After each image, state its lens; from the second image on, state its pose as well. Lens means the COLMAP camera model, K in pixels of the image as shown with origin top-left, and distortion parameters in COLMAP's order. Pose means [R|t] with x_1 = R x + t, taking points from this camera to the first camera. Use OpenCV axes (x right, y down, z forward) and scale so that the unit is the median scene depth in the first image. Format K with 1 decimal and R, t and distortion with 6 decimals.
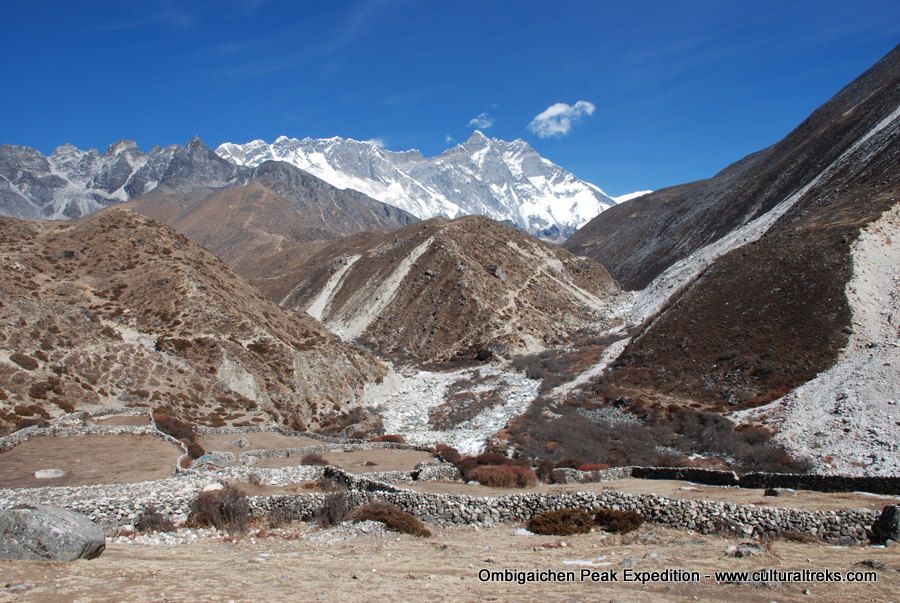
lens RADIAL K [[692.5, 0, 445.5], [0, 692.5, 297.1], [0, 0, 1]] dist [-0.111227, -0.001440]
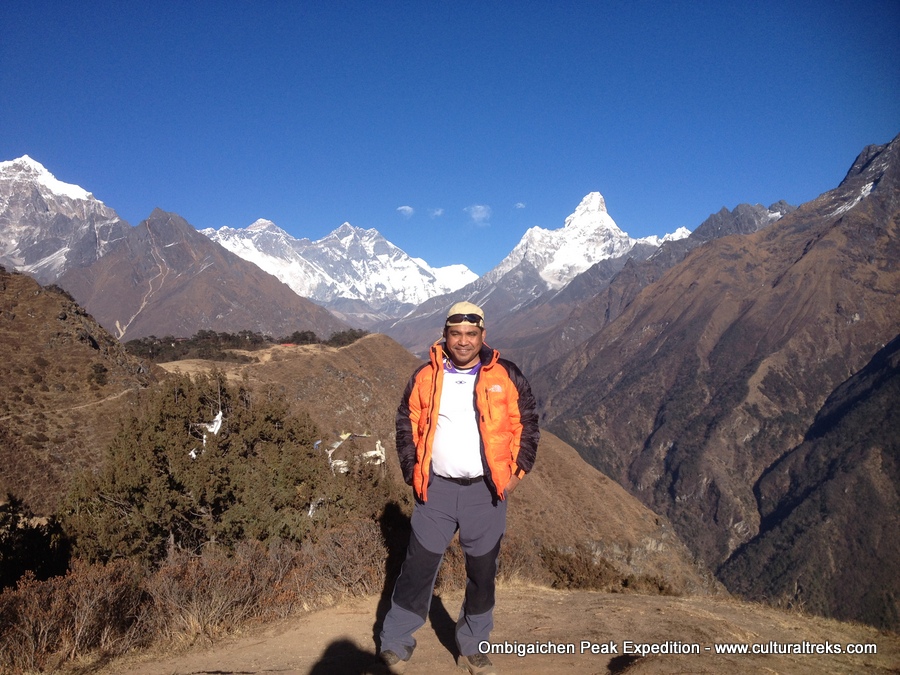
lens RADIAL K [[897.9, 0, 444.3], [0, 897.9, 350.1], [0, 0, 1]] dist [0.064987, 0.000000]
pose [[0.982294, 0.055521, 0.178931, -0.085399], [-0.060736, 0.997870, 0.023799, -0.023093], [-0.177229, -0.034245, 0.983574, -1.077983]]
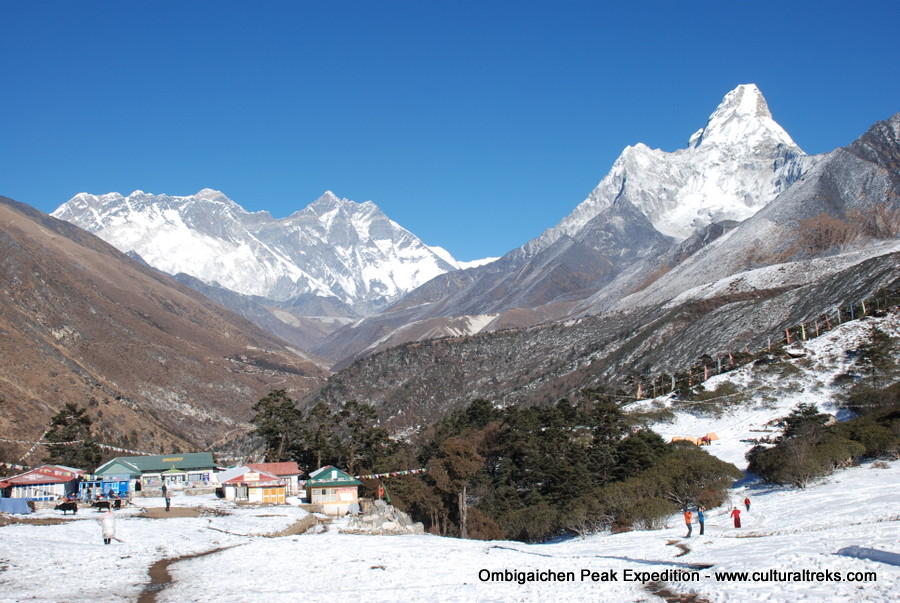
lens RADIAL K [[1034.1, 0, 448.4], [0, 1034.1, 304.1], [0, 0, 1]] dist [0.052048, 0.000000]
pose [[0.987286, 0.069788, 0.142815, 0.015615], [-0.062901, 0.996654, -0.052190, -0.005908], [-0.145980, 0.042543, 0.988372, -0.585590]]
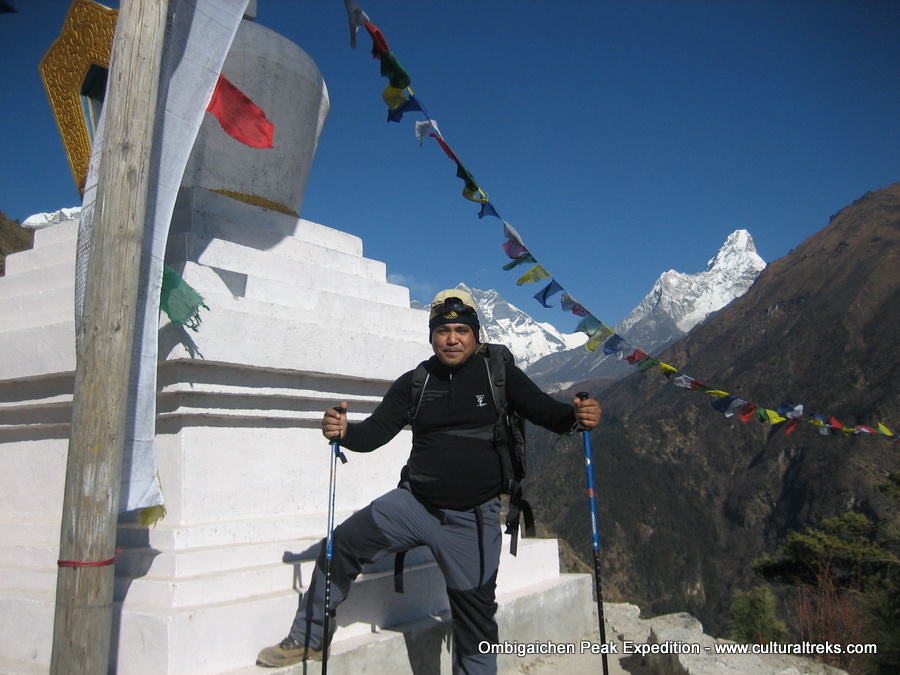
lens RADIAL K [[994.3, 0, 446.7], [0, 994.3, 336.9], [0, 0, 1]] dist [-0.113644, 0.000000]
pose [[0.997766, 0.059398, 0.030574, -0.037632], [-0.057107, 0.995839, -0.071016, 0.002143], [-0.034665, 0.069111, 0.997007, -0.997119]]
